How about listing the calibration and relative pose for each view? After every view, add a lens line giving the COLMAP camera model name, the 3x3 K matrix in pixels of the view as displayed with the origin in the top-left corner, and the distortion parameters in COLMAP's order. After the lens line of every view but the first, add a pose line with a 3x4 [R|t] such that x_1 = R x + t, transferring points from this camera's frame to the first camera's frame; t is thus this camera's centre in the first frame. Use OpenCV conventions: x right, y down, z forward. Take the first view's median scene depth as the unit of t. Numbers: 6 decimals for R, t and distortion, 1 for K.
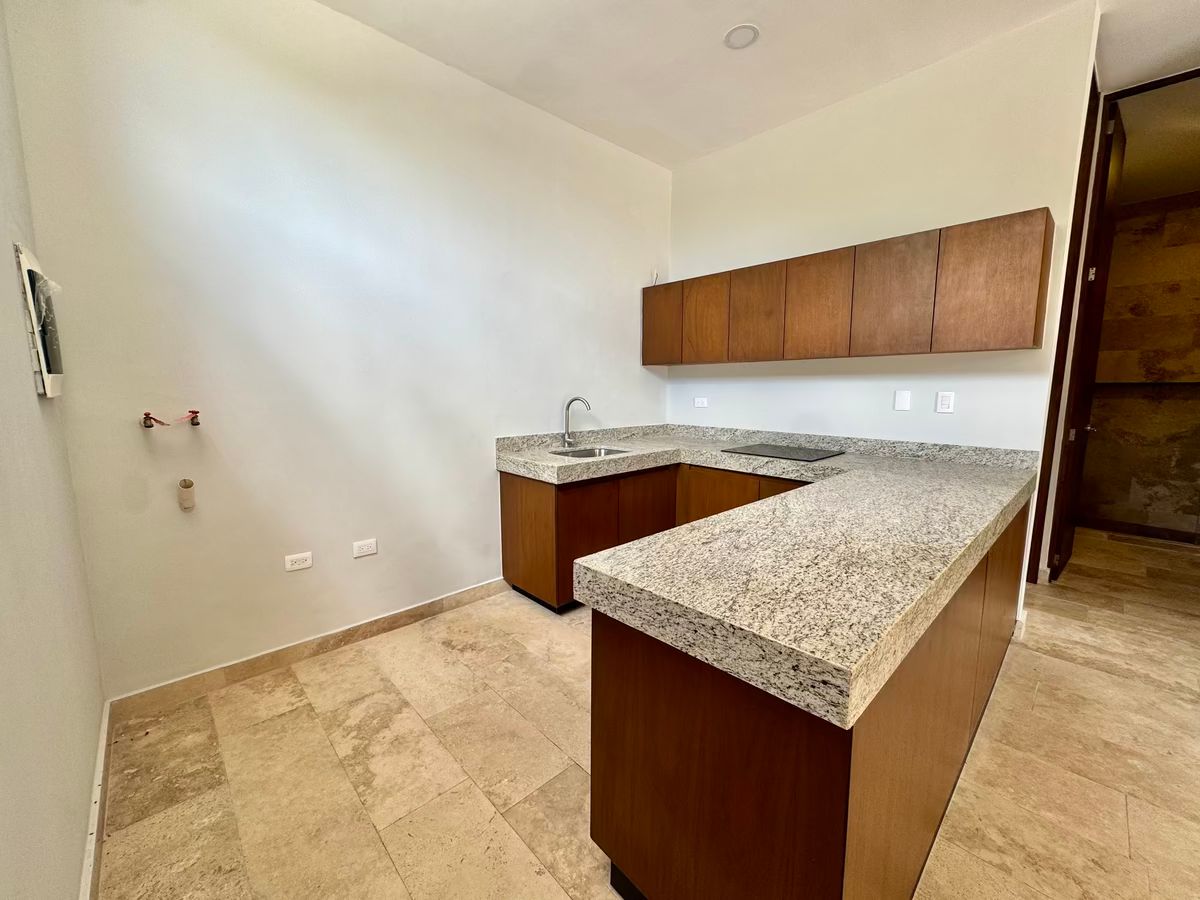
lens RADIAL K [[480.8, 0, 599.3], [0, 480.8, 448.0], [0, 0, 1]] dist [-0.004625, 0.000522]
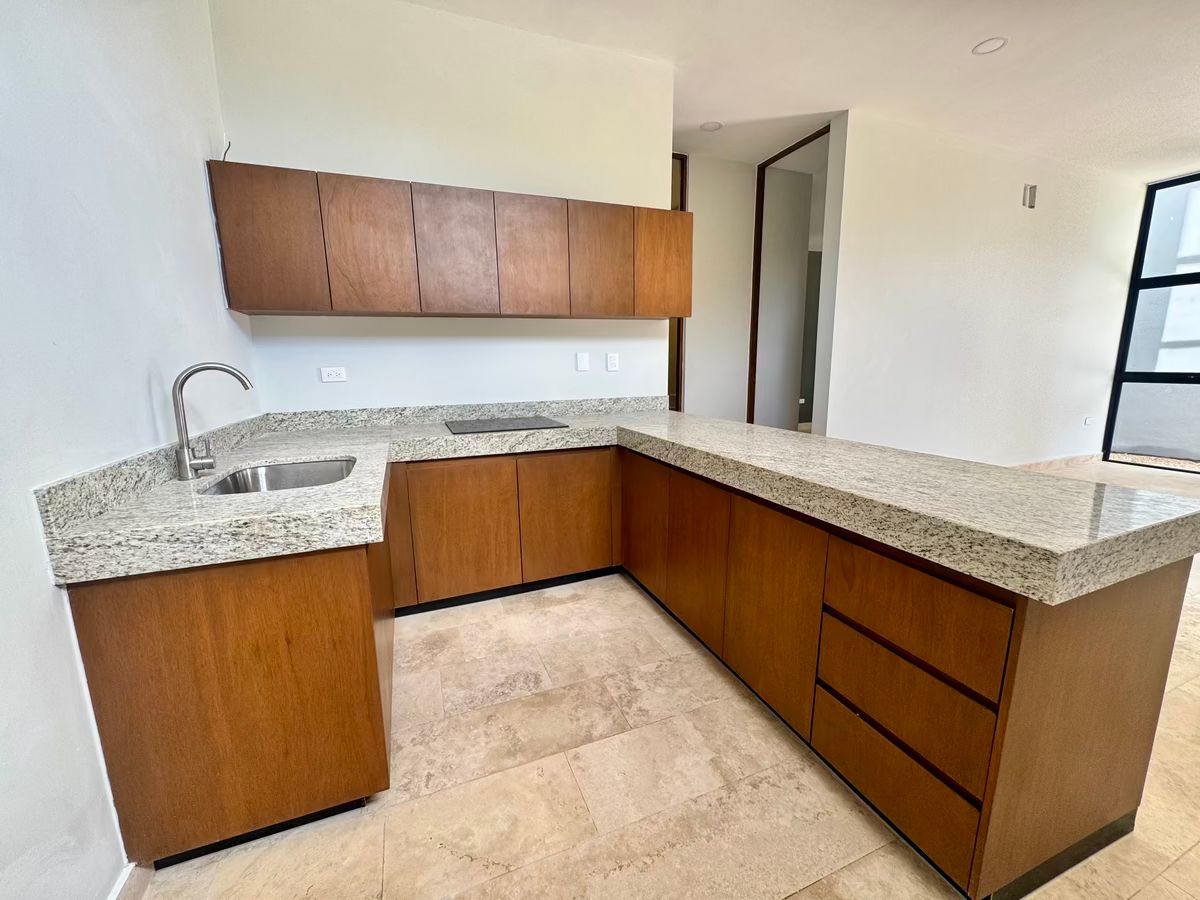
lens RADIAL K [[480.8, 0, 599.1], [0, 480.8, 447.5], [0, 0, 1]] dist [-0.004625, 0.000522]
pose [[0.364006, -0.167473, 0.916216, -0.412693], [0.135473, 0.982760, 0.125814, -0.042746], [-0.921491, 0.078325, 0.380419, 0.608666]]
